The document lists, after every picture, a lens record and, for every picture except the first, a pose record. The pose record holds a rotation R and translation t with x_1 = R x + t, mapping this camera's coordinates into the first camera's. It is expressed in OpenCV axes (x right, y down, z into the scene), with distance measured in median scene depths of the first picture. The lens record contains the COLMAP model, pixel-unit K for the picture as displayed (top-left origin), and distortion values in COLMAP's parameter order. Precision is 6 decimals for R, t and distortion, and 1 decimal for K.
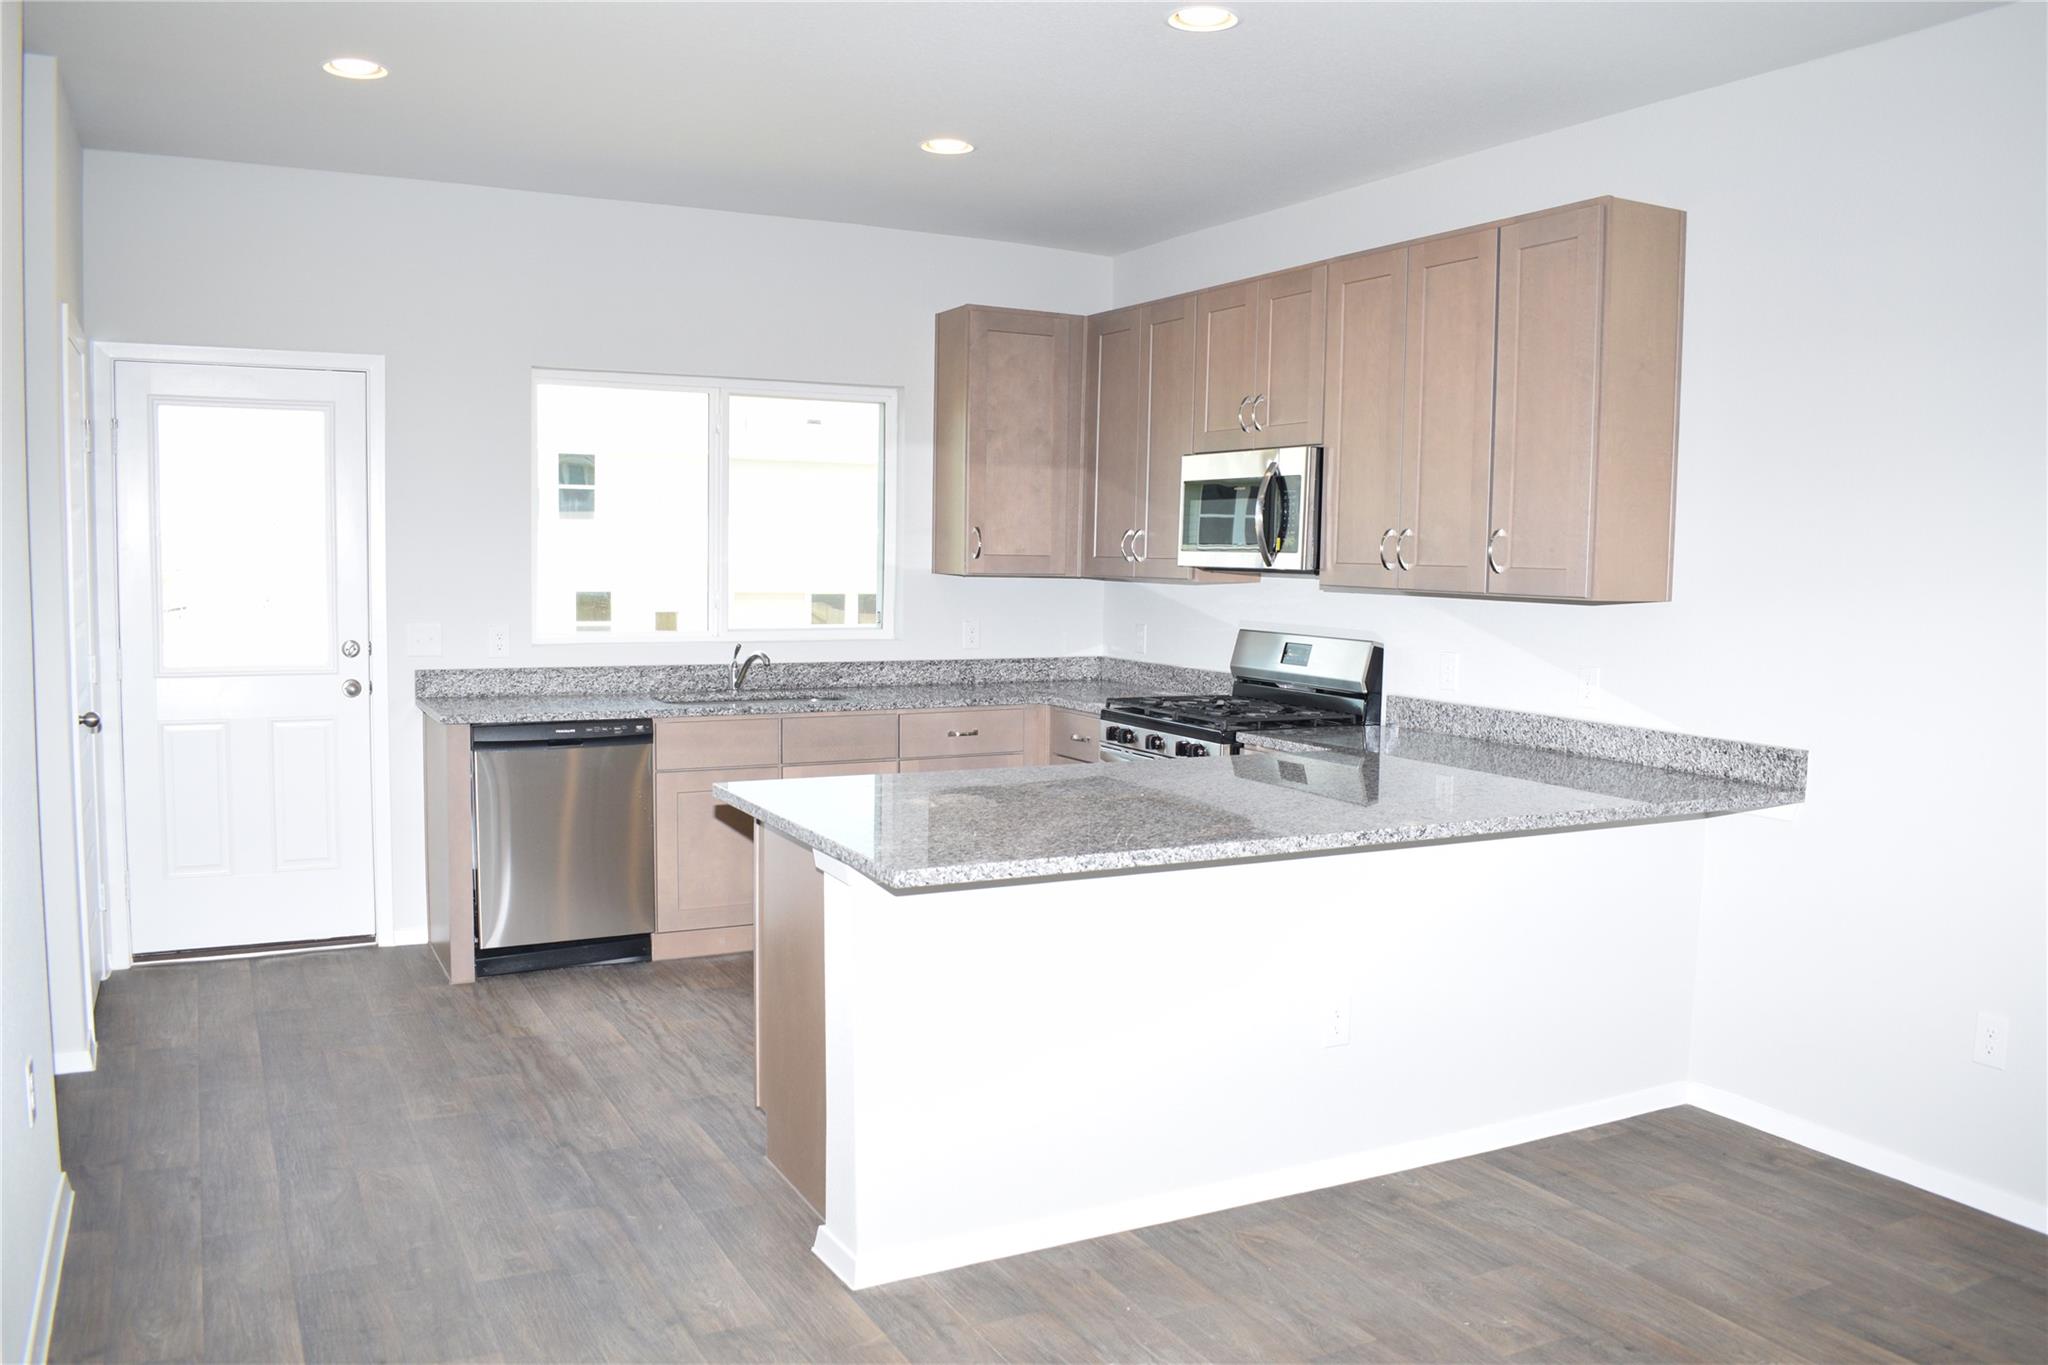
lens RADIAL K [[1610.6, 0, 1055.0], [0, 1610.6, 688.7], [0, 0, 1]] dist [-0.097642, 0.019239]
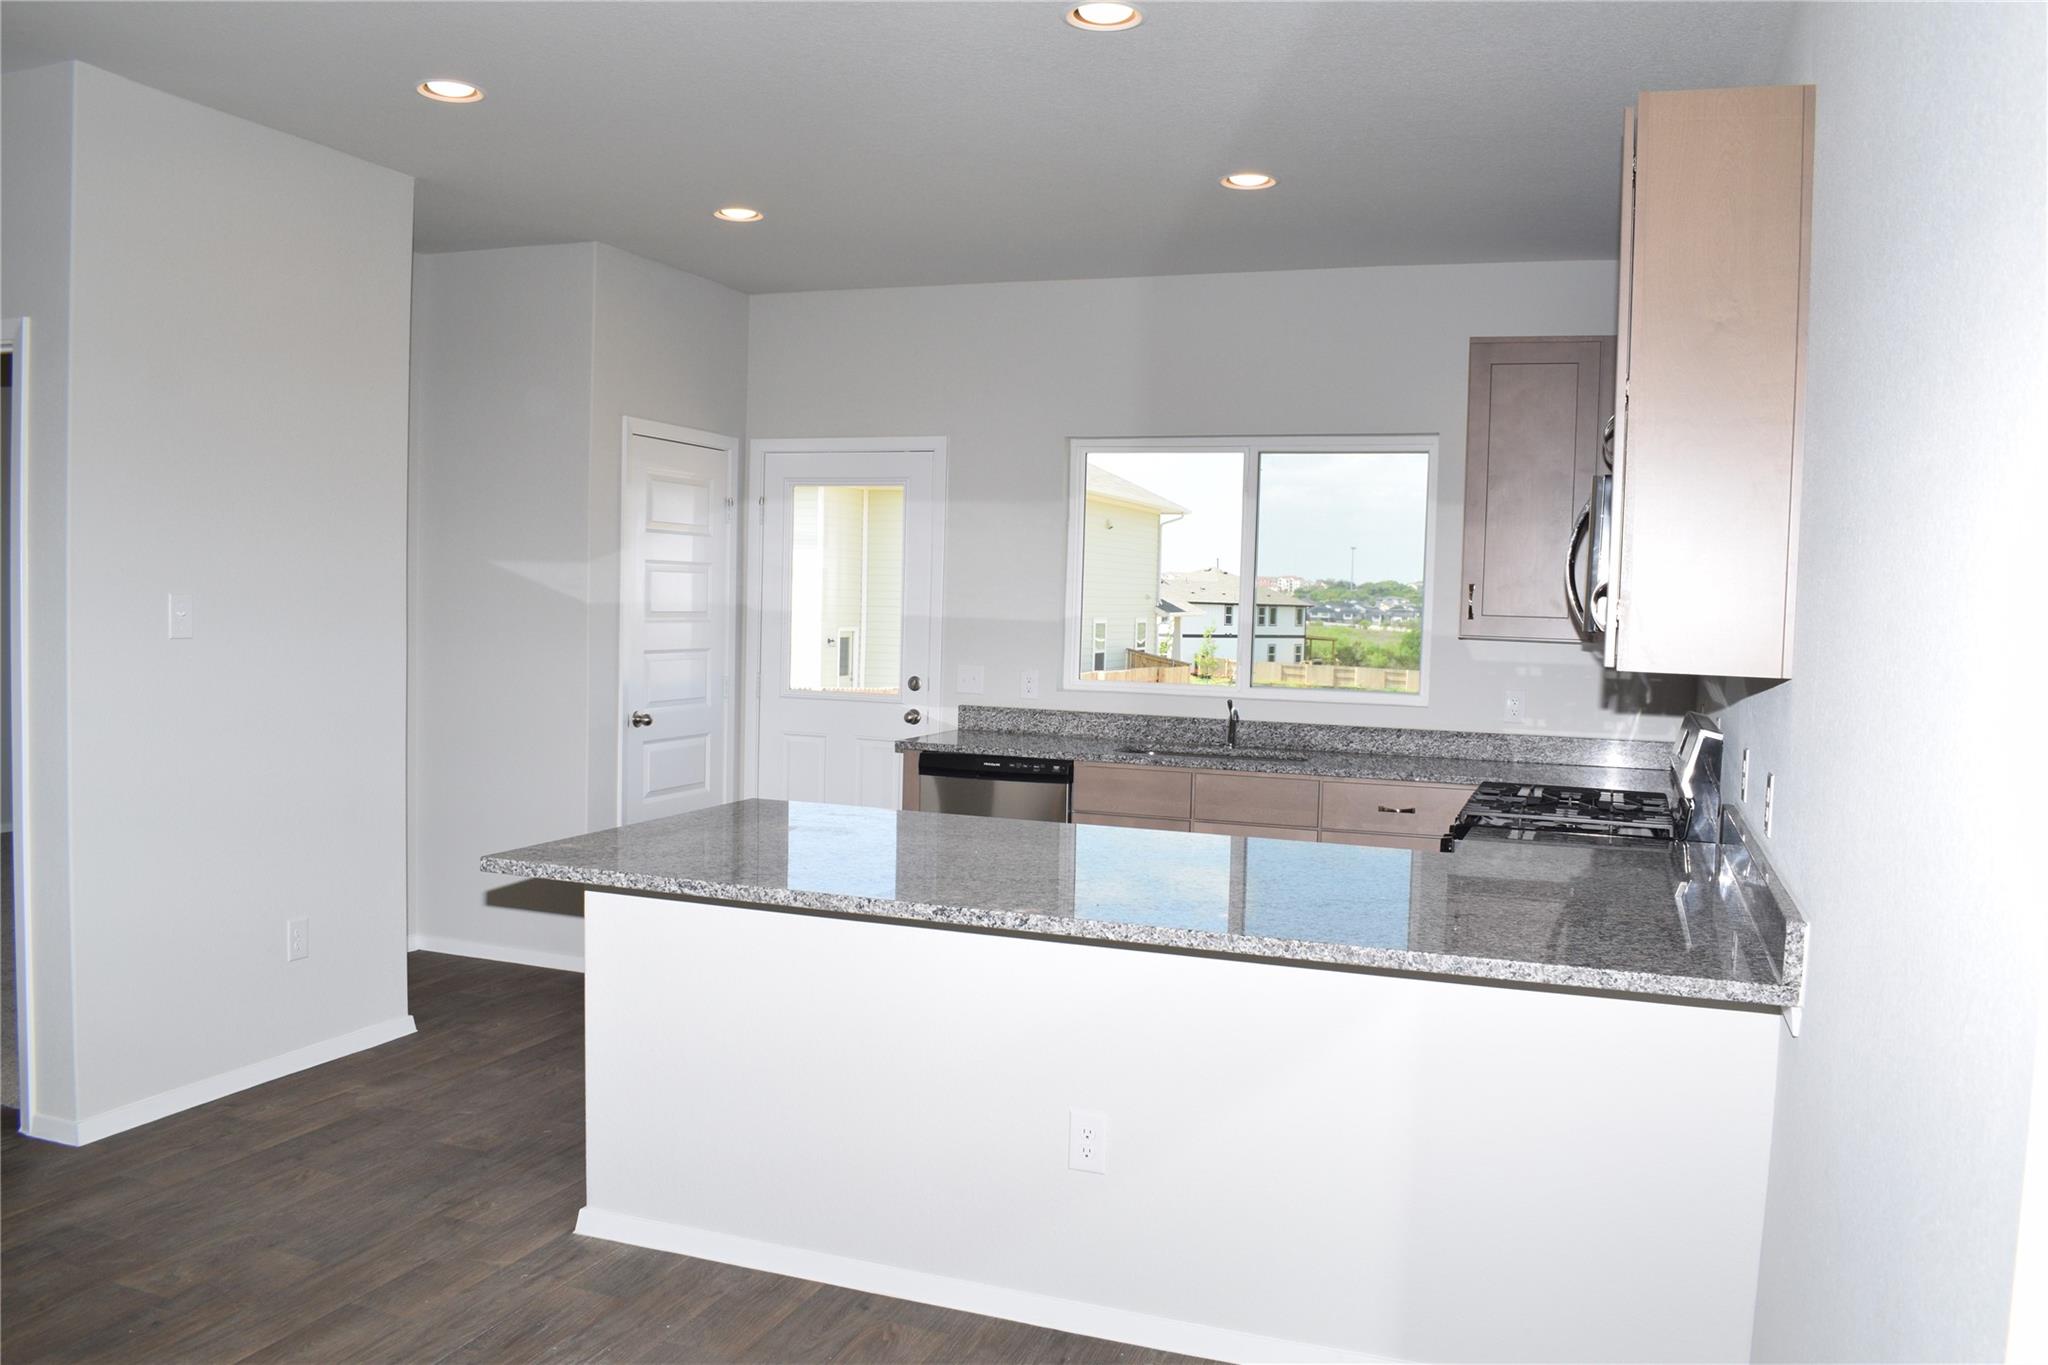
lens RADIAL K [[1610.6, 0, 1020.1], [0, 1610.6, 698.6], [0, 0, 1]] dist [-0.097642, 0.019239]
pose [[0.657535, 0.048871, -0.751838, 0.518177], [-0.080222, 0.996763, -0.005368, -0.013885], [0.749141, 0.063843, 0.659327, 0.260765]]
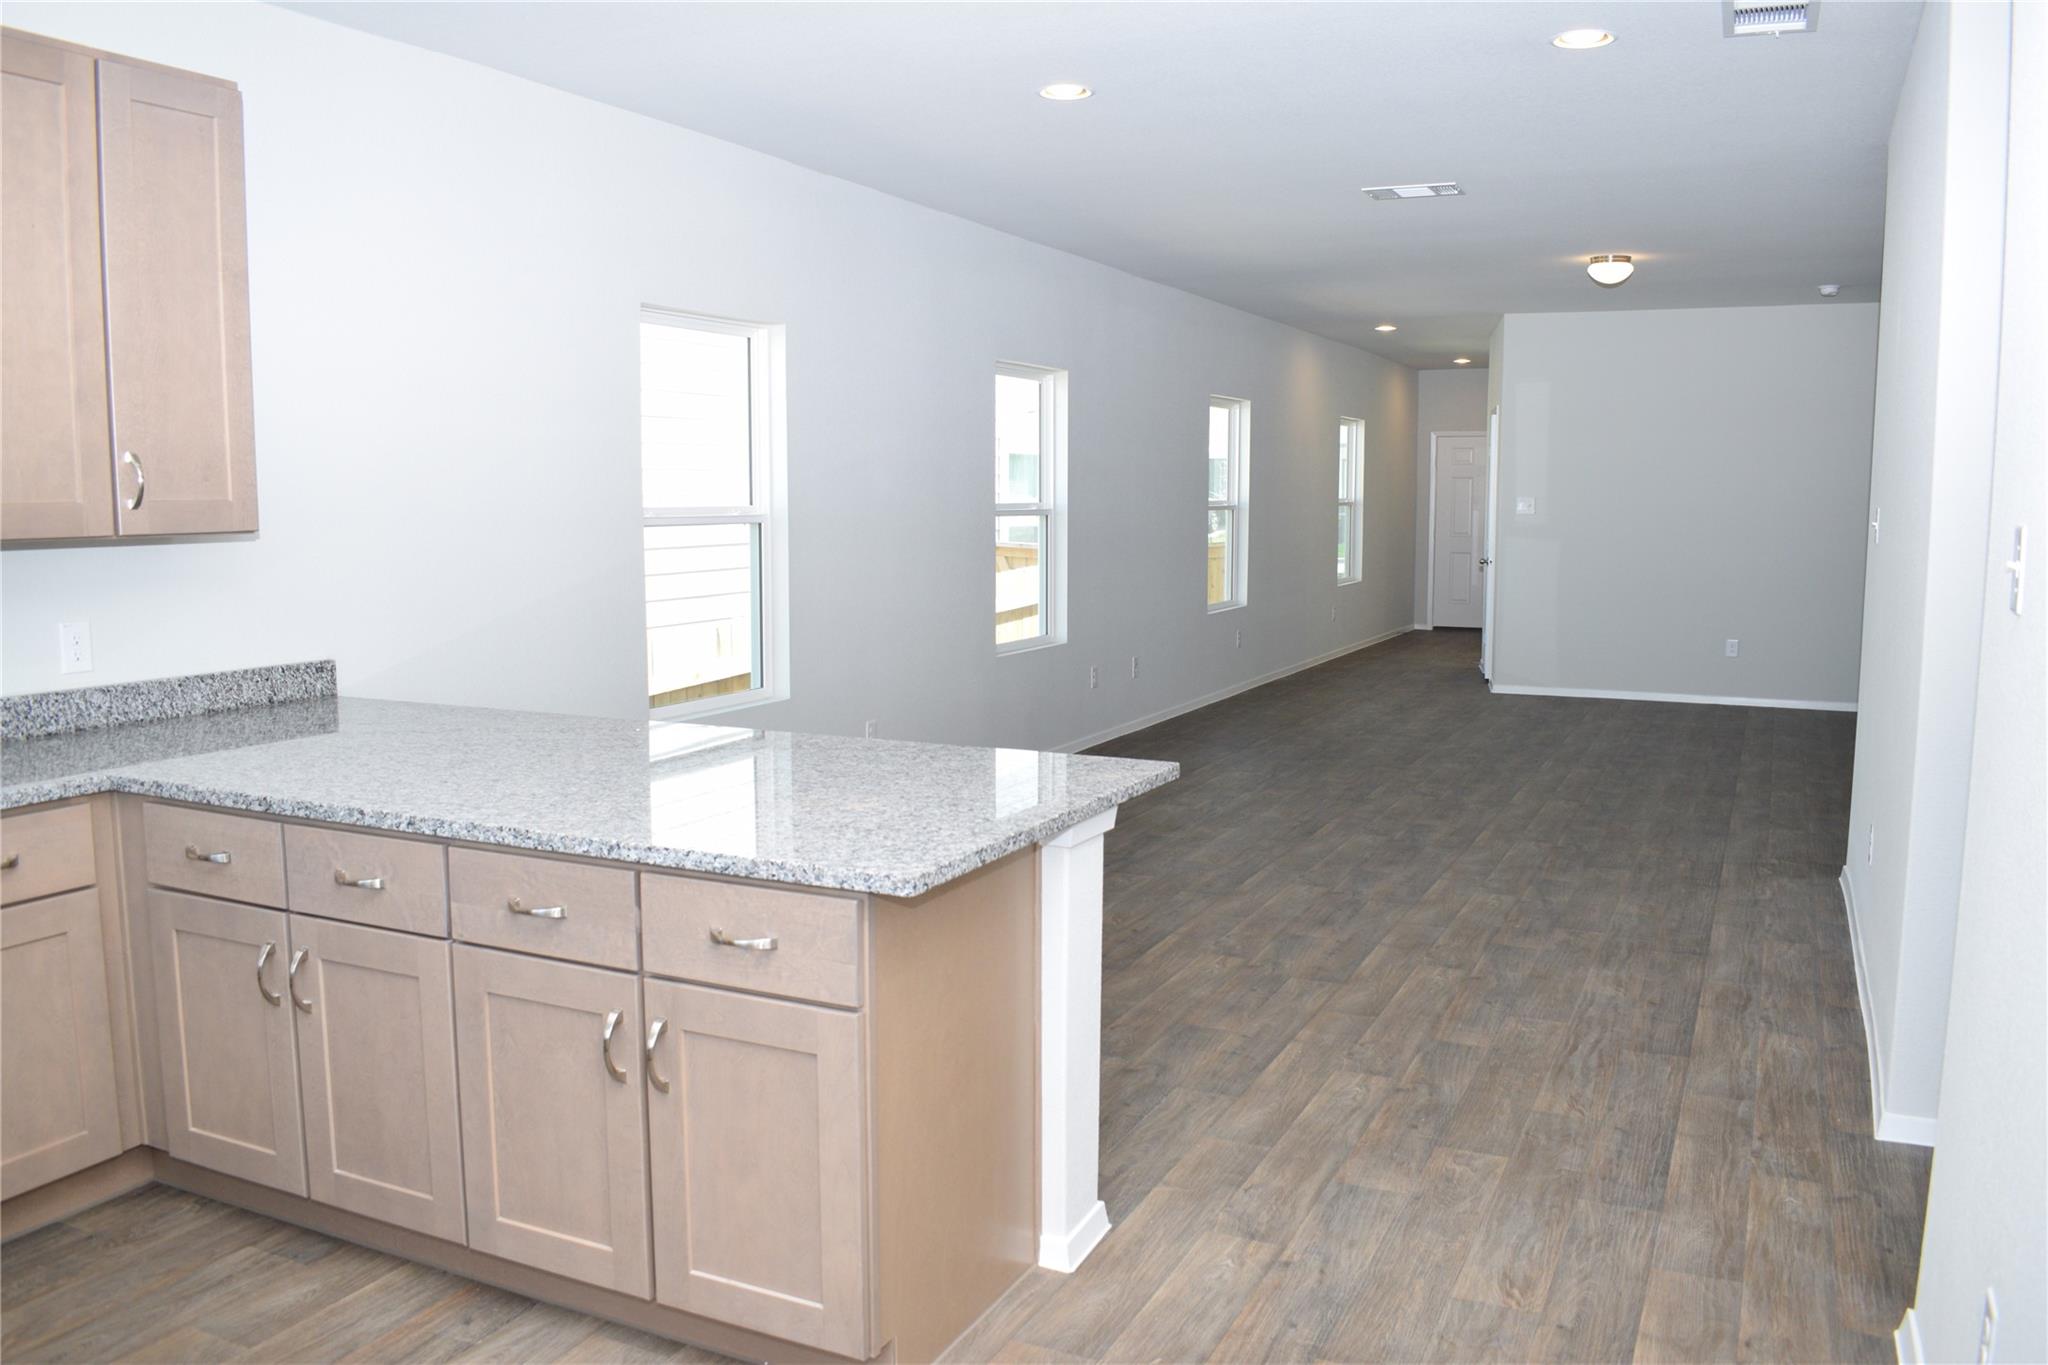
lens RADIAL K [[1610.6, 0, 1025.1], [0, 1610.6, 671.3], [0, 0, 1]] dist [-0.097642, 0.019239]
pose [[-0.590816, -0.108250, 0.799511, -0.485810], [0.056500, 0.982974, 0.174842, -0.082929], [-0.804826, 0.148472, -0.574640, 0.882654]]
